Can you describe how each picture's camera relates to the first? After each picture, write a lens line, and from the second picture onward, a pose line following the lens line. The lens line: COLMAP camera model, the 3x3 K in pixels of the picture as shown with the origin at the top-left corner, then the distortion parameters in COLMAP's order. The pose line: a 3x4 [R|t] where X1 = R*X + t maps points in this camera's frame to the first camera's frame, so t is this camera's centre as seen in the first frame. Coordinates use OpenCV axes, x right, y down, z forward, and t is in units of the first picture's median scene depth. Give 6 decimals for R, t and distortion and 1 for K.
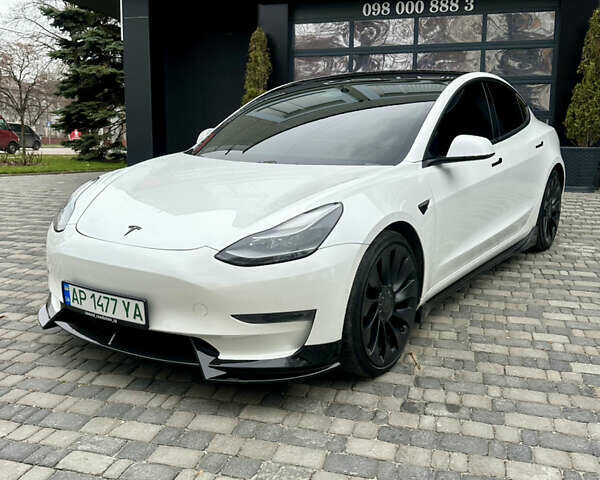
lens RADIAL K [[628.6, 0, 300.0], [0, 628.6, 240.0], [0, 0, 1]] dist [0.121425, -0.241440]
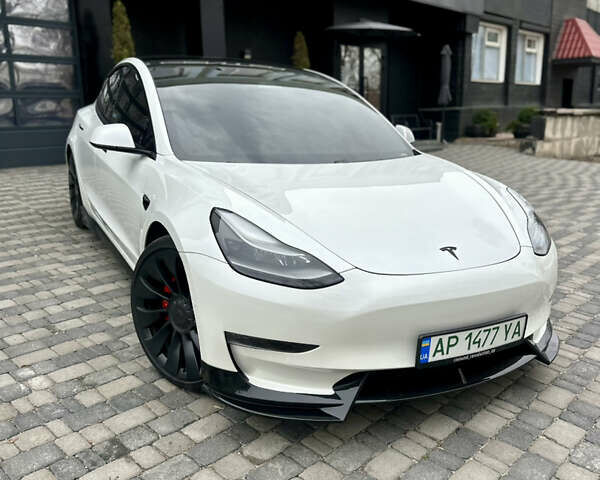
lens RADIAL K [[558.3, 0, 300.0], [0, 558.3, 240.0], [0, 0, 1]] dist [0.094076, -0.152455]
pose [[0.465815, -0.213228, 0.858807, -0.844850], [0.150975, 0.975454, 0.160301, -0.155429], [-0.871907, 0.054988, 0.486573, 0.655152]]
